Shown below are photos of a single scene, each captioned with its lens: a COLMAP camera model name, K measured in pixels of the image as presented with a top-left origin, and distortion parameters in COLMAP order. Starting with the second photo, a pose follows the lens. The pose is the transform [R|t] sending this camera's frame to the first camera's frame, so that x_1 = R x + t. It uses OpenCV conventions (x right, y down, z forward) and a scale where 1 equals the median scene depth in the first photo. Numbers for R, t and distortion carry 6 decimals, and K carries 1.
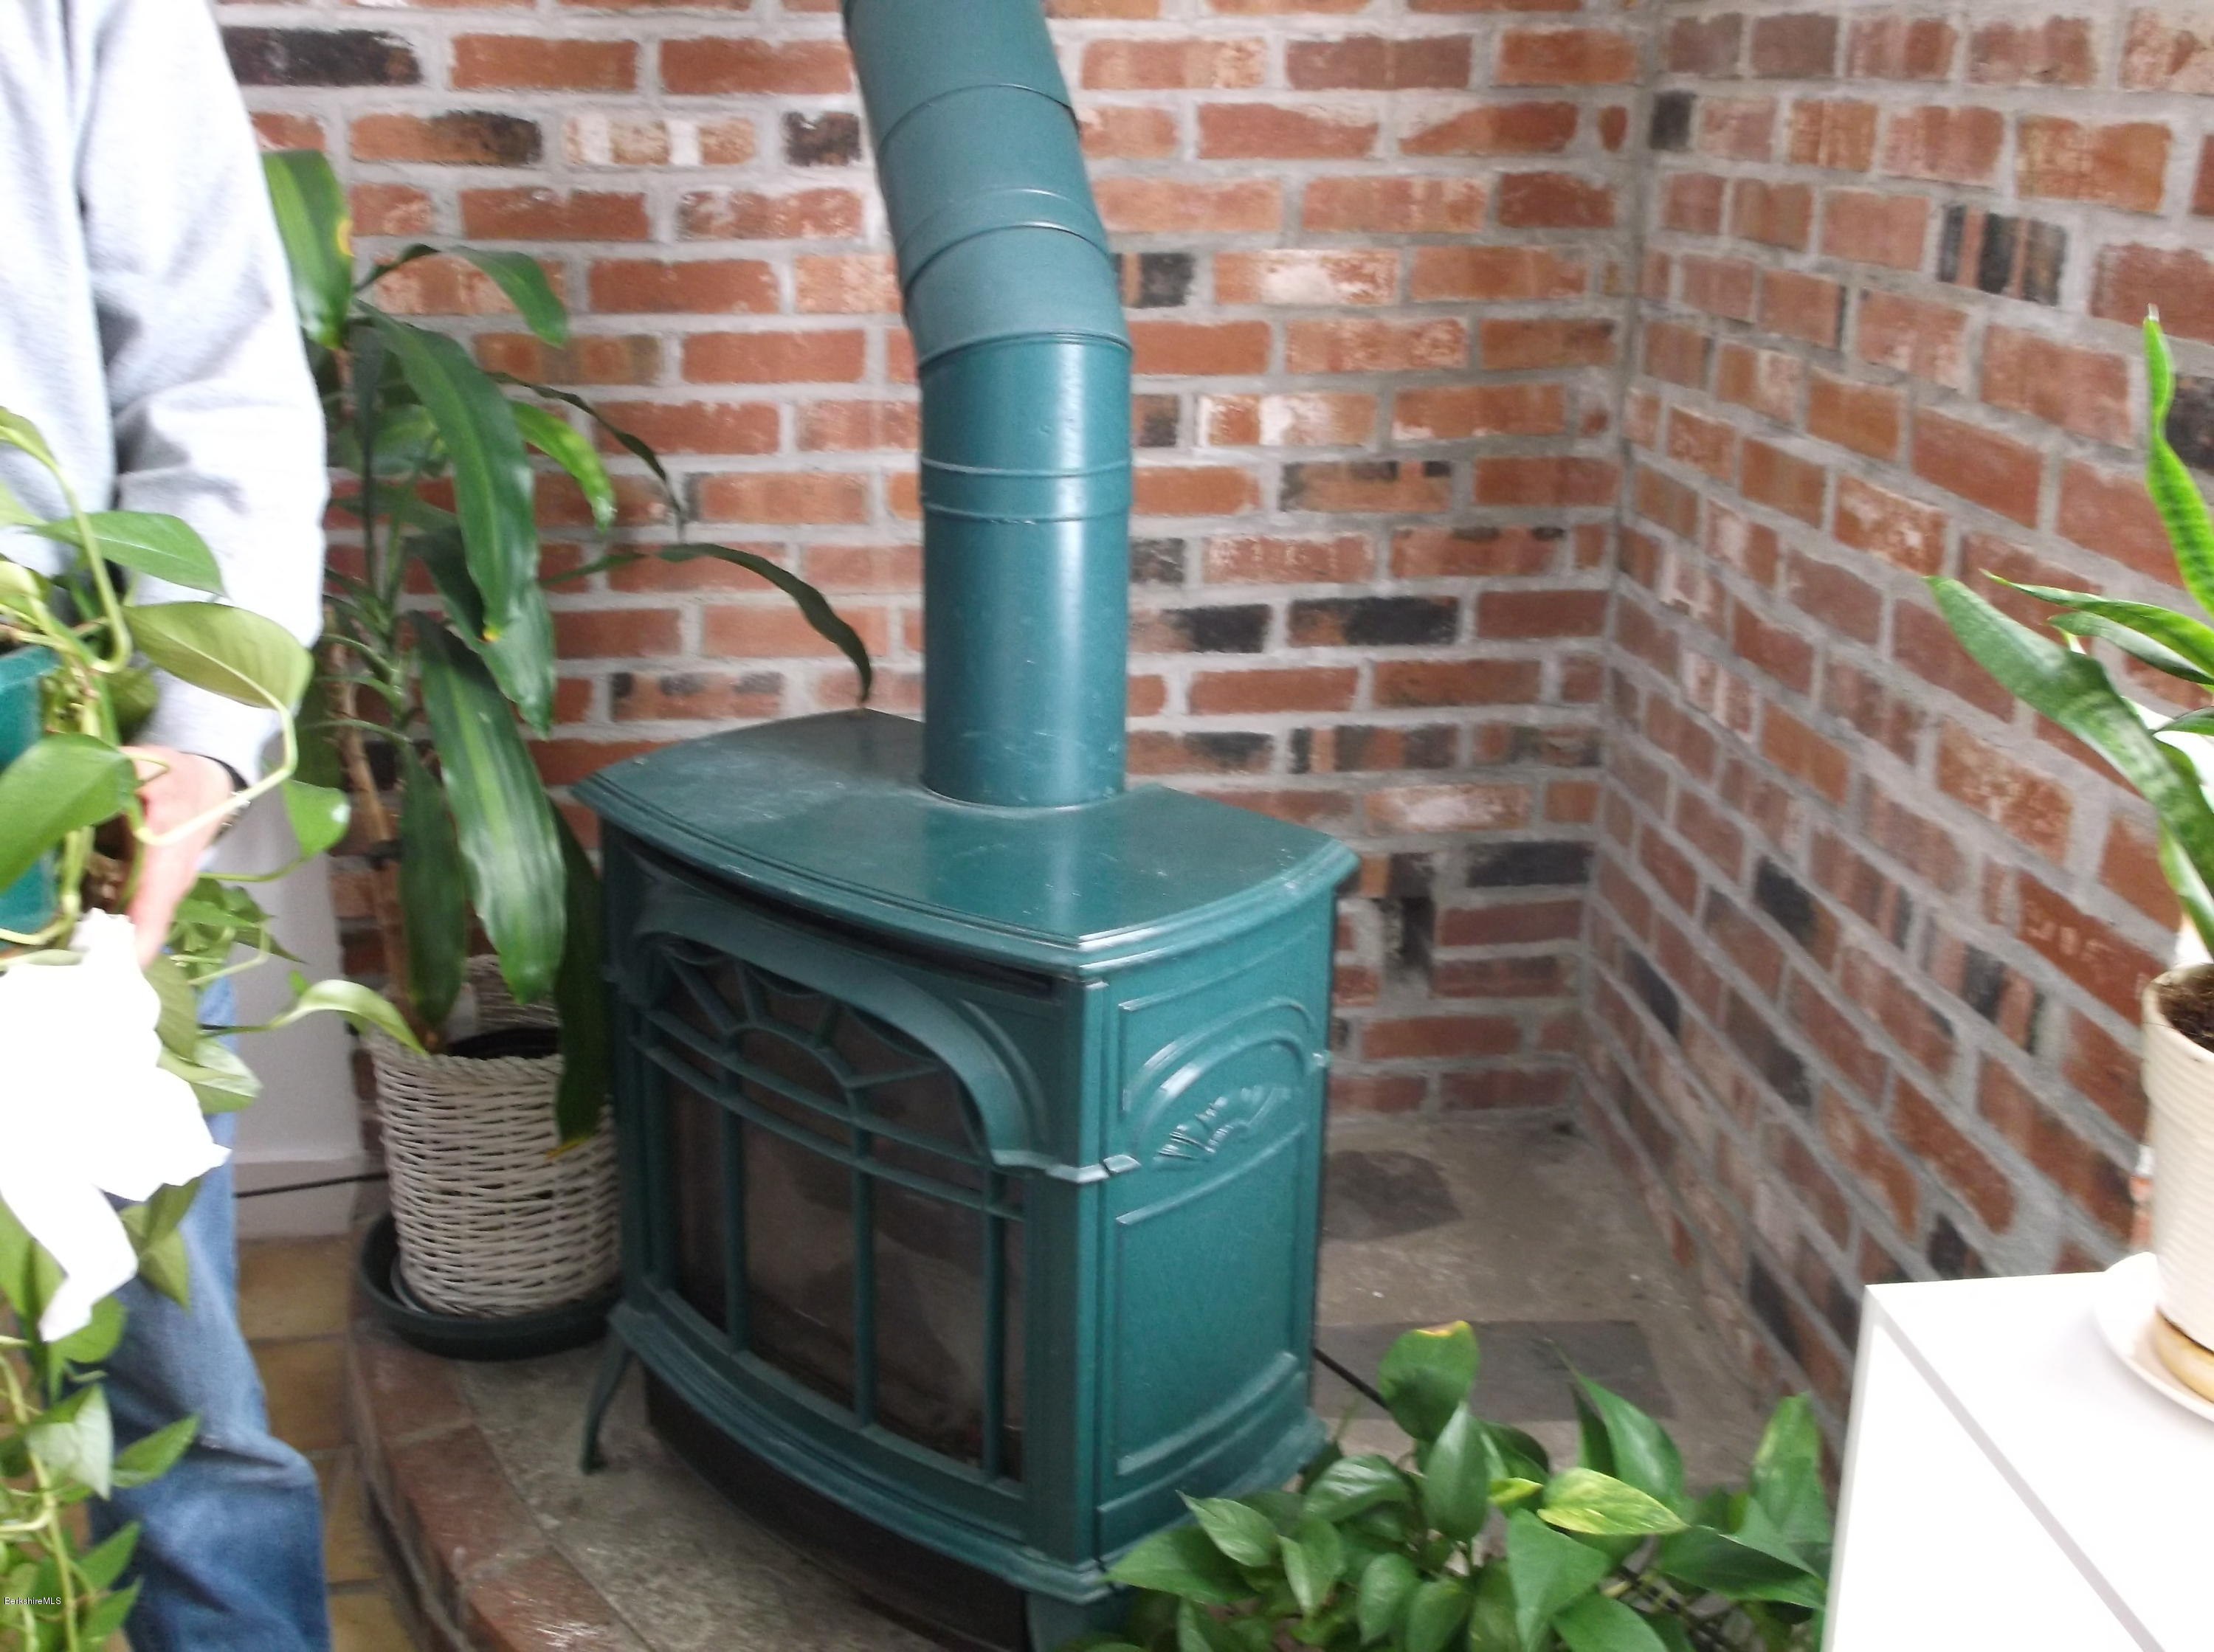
lens RADIAL K [[2176.7, 0, 1103.8], [0, 2176.7, 822.1], [0, 0, 1]] dist [-0.014389, 0.000000]
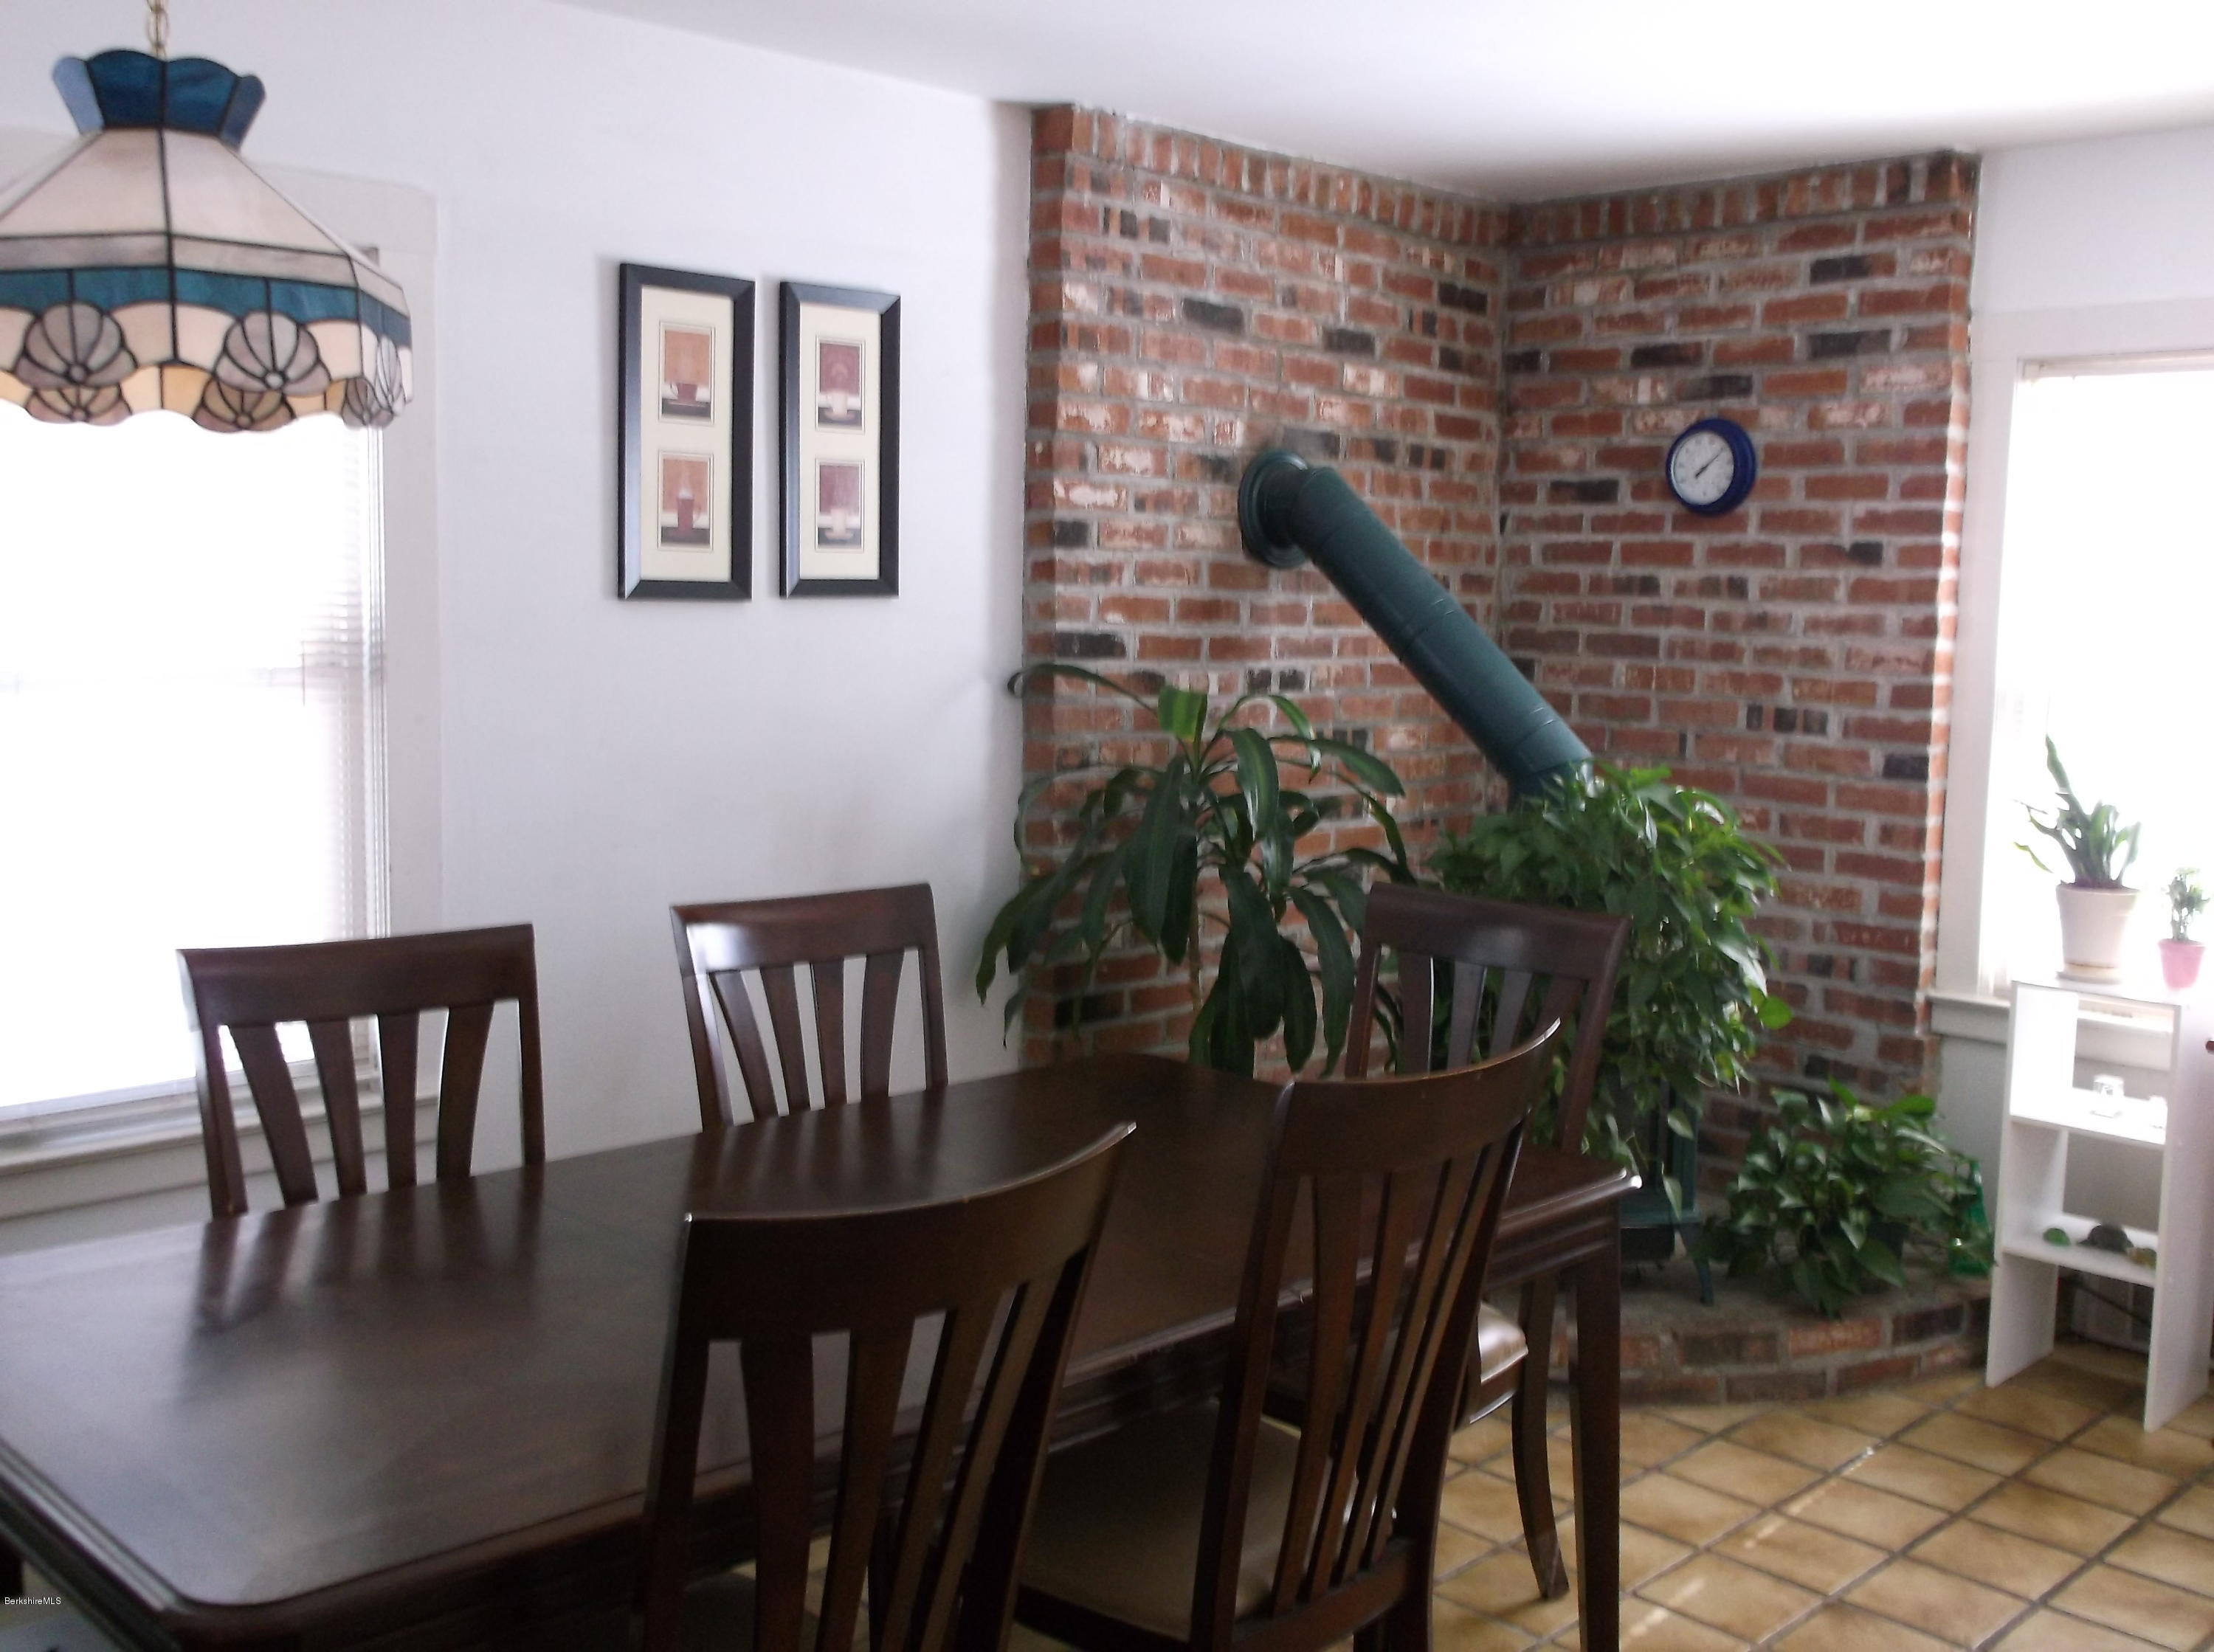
lens RADIAL K [[2176.7, 0, 1108.3], [0, 2176.7, 827.0], [0, 0, 1]] dist [-0.014389, 0.000000]
pose [[0.776030, -0.055413, 0.628257, -1.622986], [0.183121, 0.973017, -0.140373, 0.098145], [-0.603527, 0.223980, 0.765237, -0.518111]]
